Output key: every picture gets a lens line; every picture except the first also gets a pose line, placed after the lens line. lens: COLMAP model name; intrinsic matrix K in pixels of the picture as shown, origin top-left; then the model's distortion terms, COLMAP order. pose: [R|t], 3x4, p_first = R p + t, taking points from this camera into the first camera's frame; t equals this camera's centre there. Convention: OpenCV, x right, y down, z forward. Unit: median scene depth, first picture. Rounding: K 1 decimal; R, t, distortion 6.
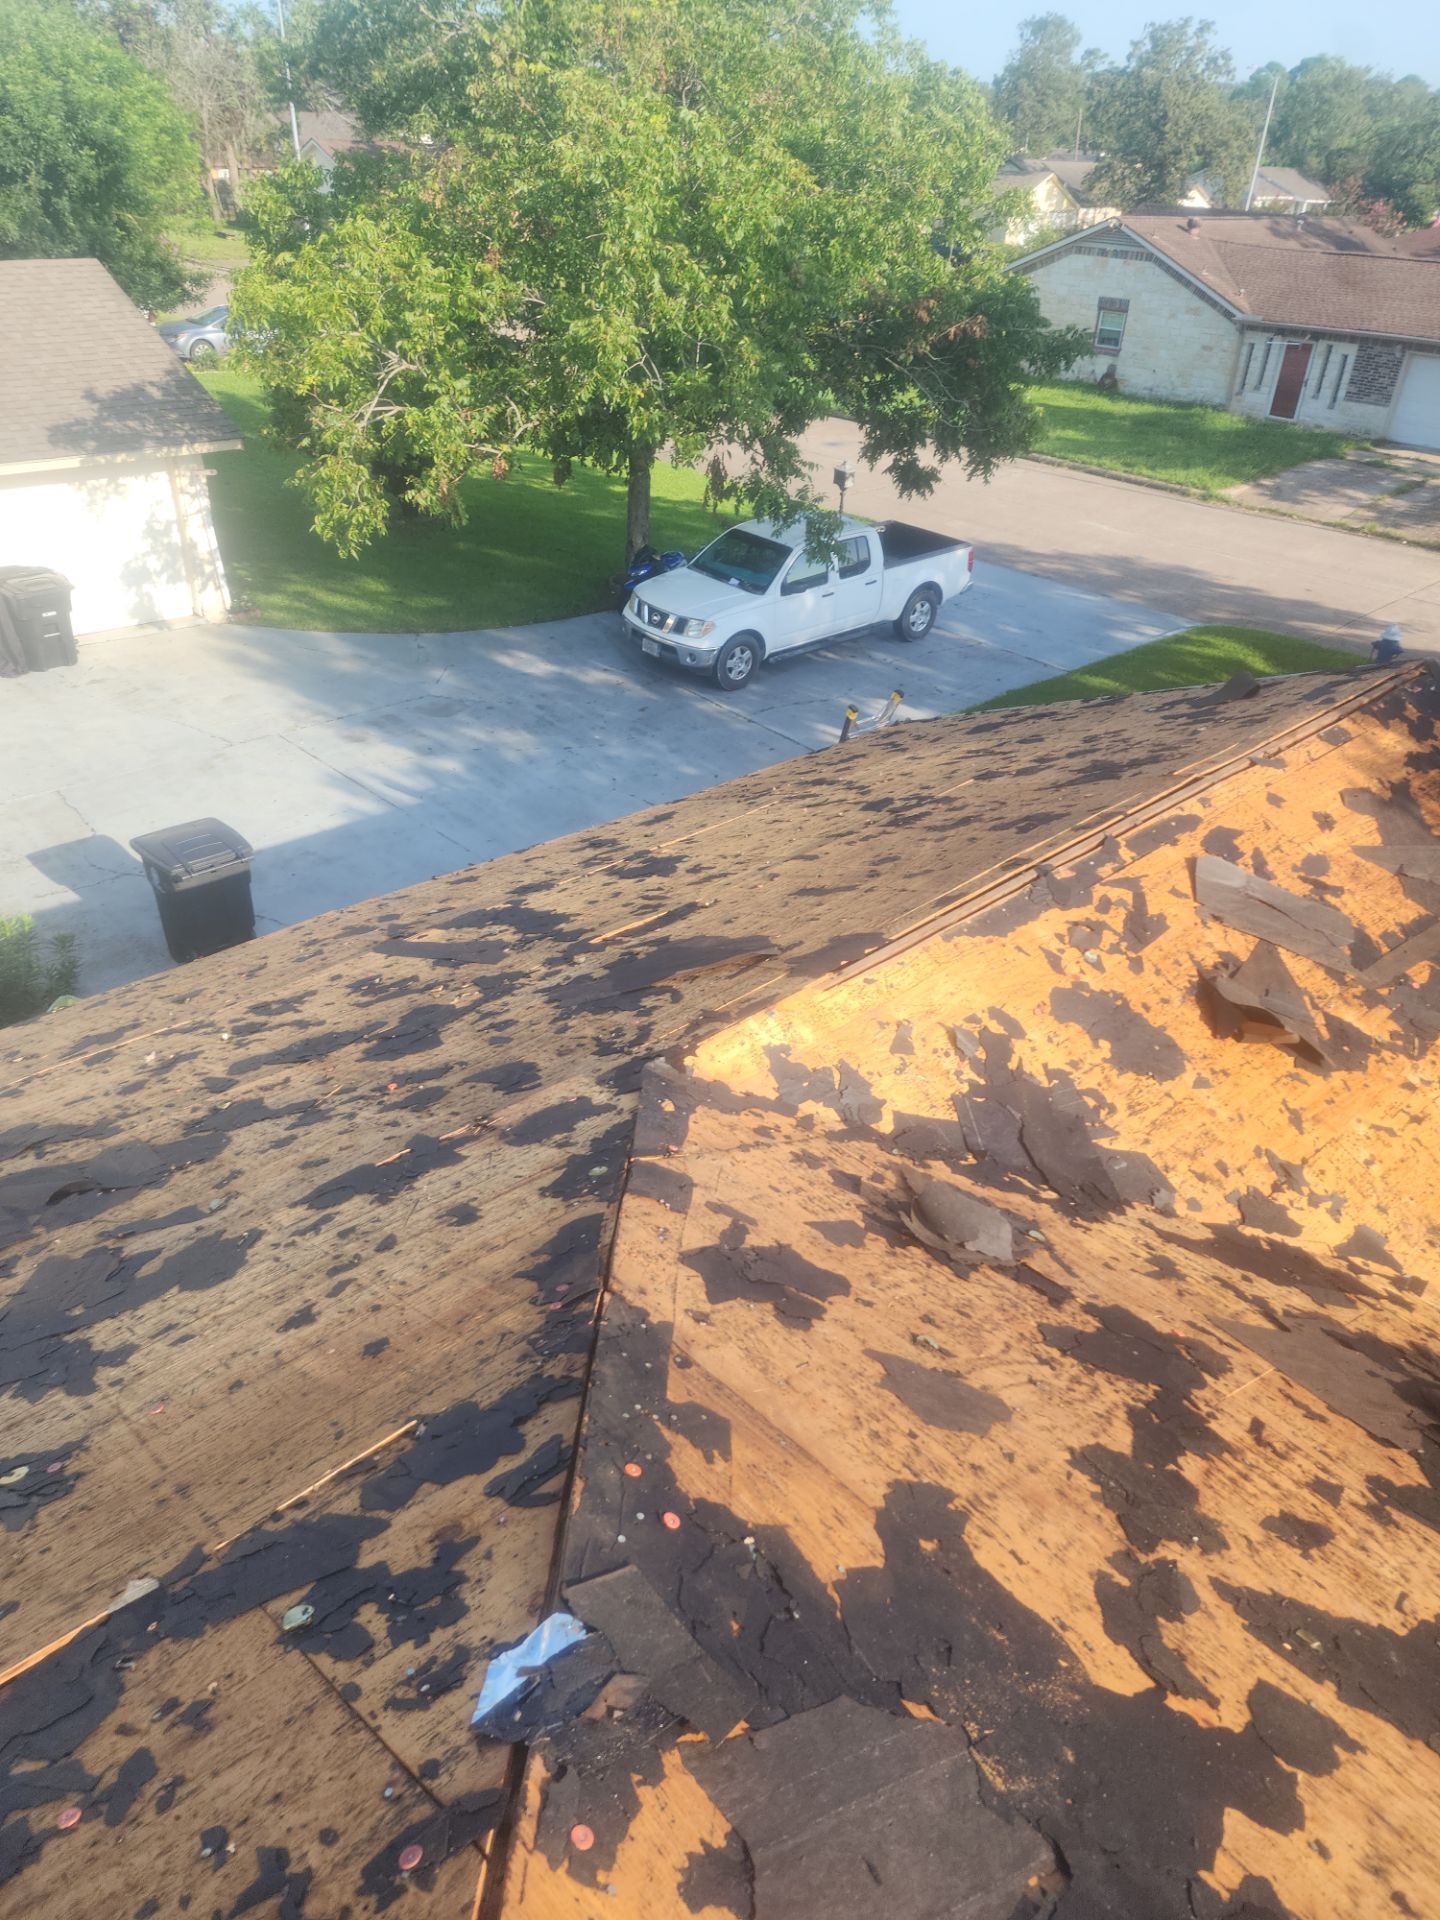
lens RADIAL K [[1403.4, 0, 800.5], [0, 1403.4, 913.2], [0, 0, 1]] dist [0.112754, -0.096064]
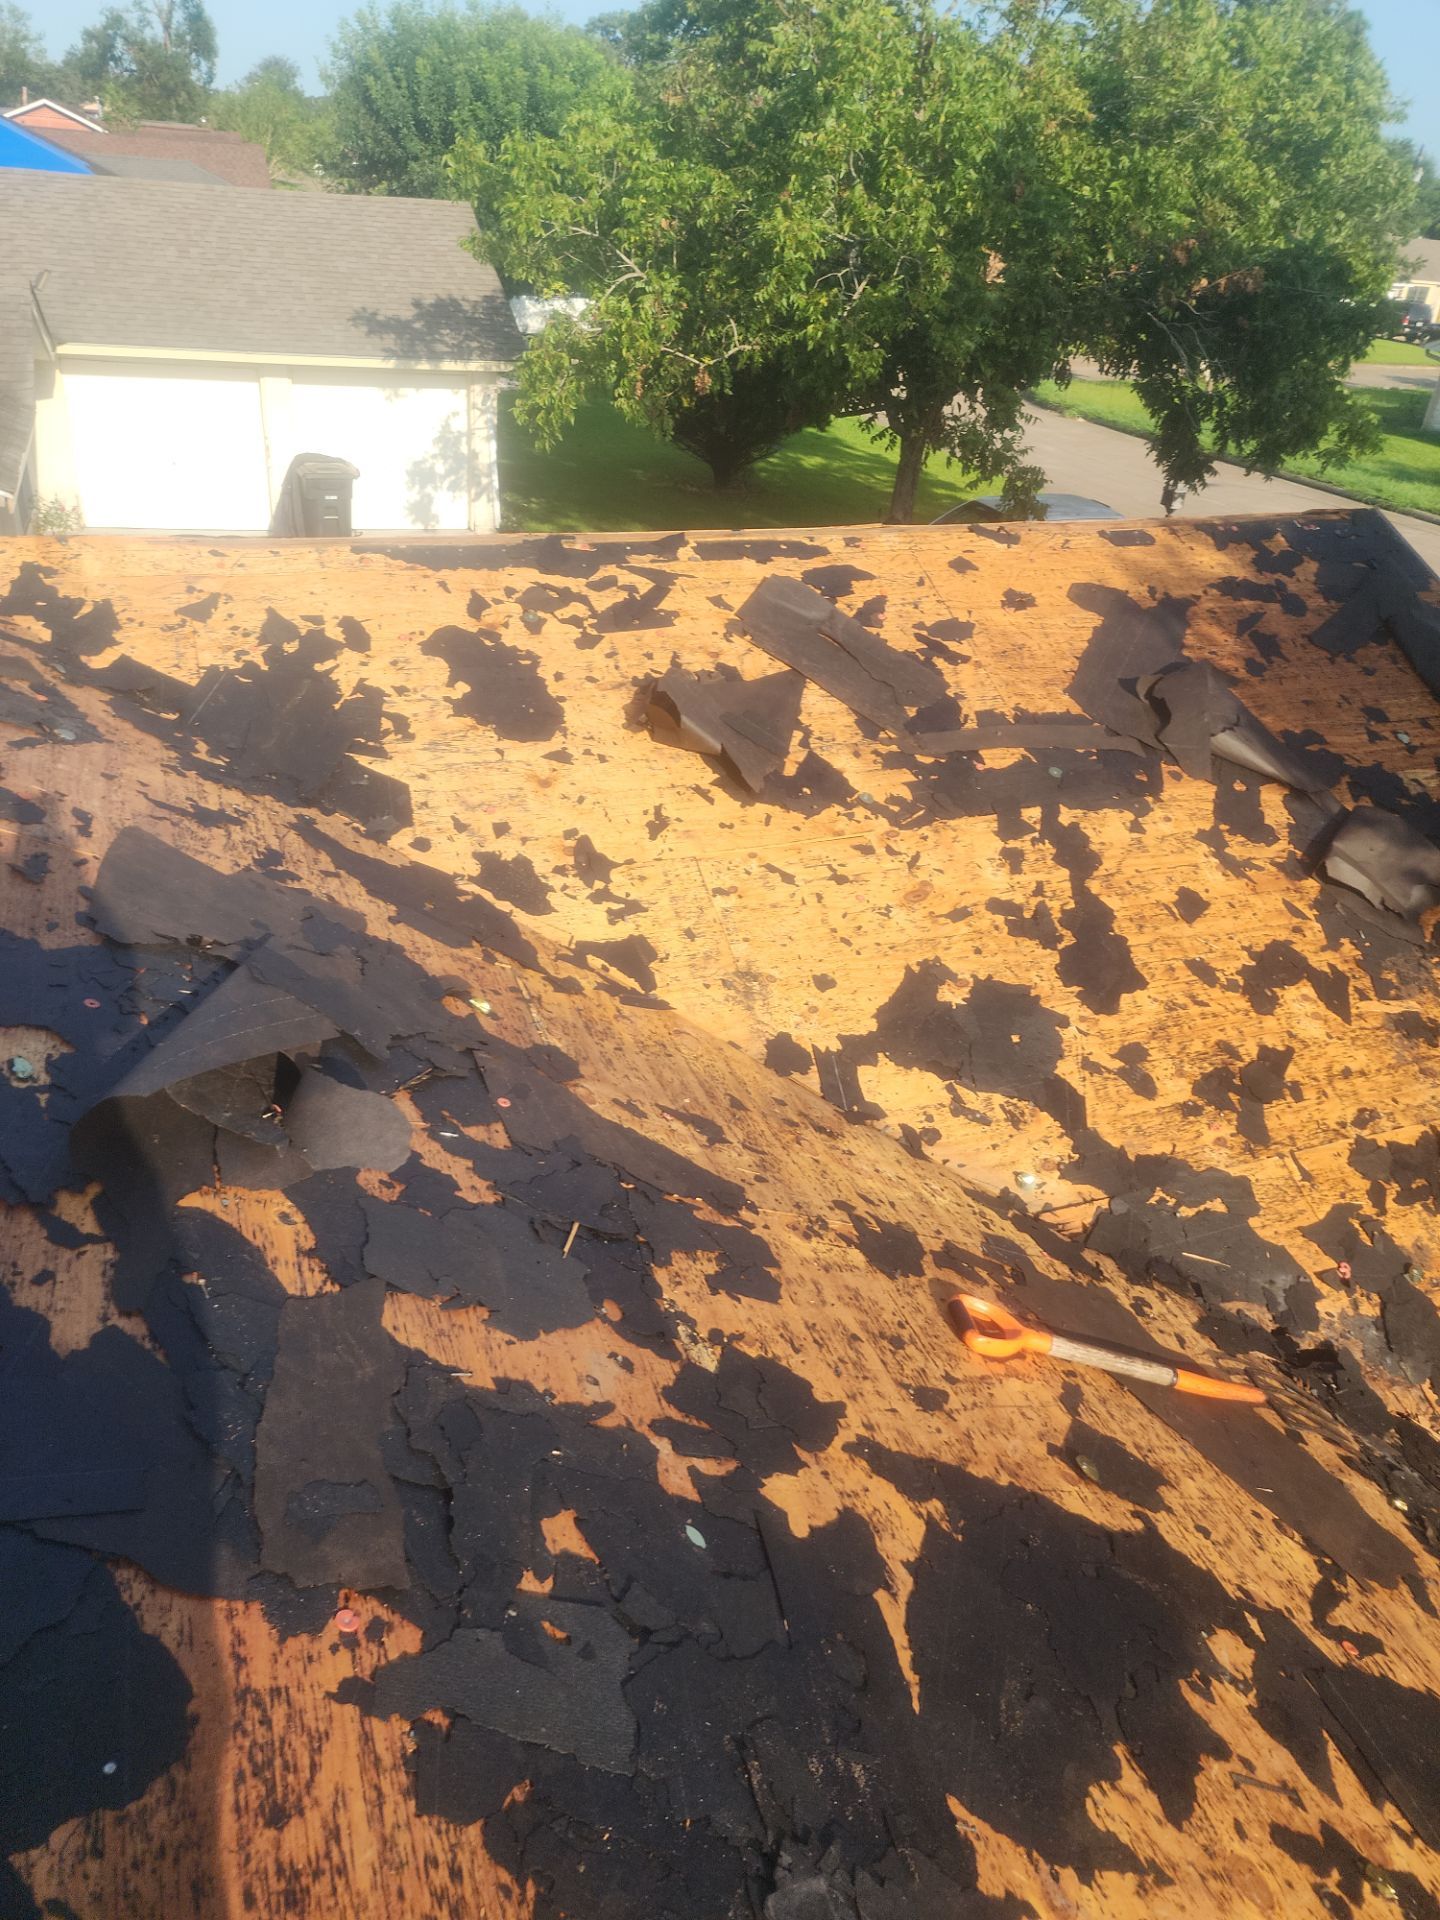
lens RADIAL K [[1358.5, 0, 725.4], [0, 1358.5, 1011.0], [0, 0, 1]] dist [0.067999, -0.076559]
pose [[0.905549, 0.235198, -0.353075, 0.634704], [-0.235270, 0.970961, 0.043388, 0.191132], [0.353027, 0.043778, 0.934588, 0.273282]]
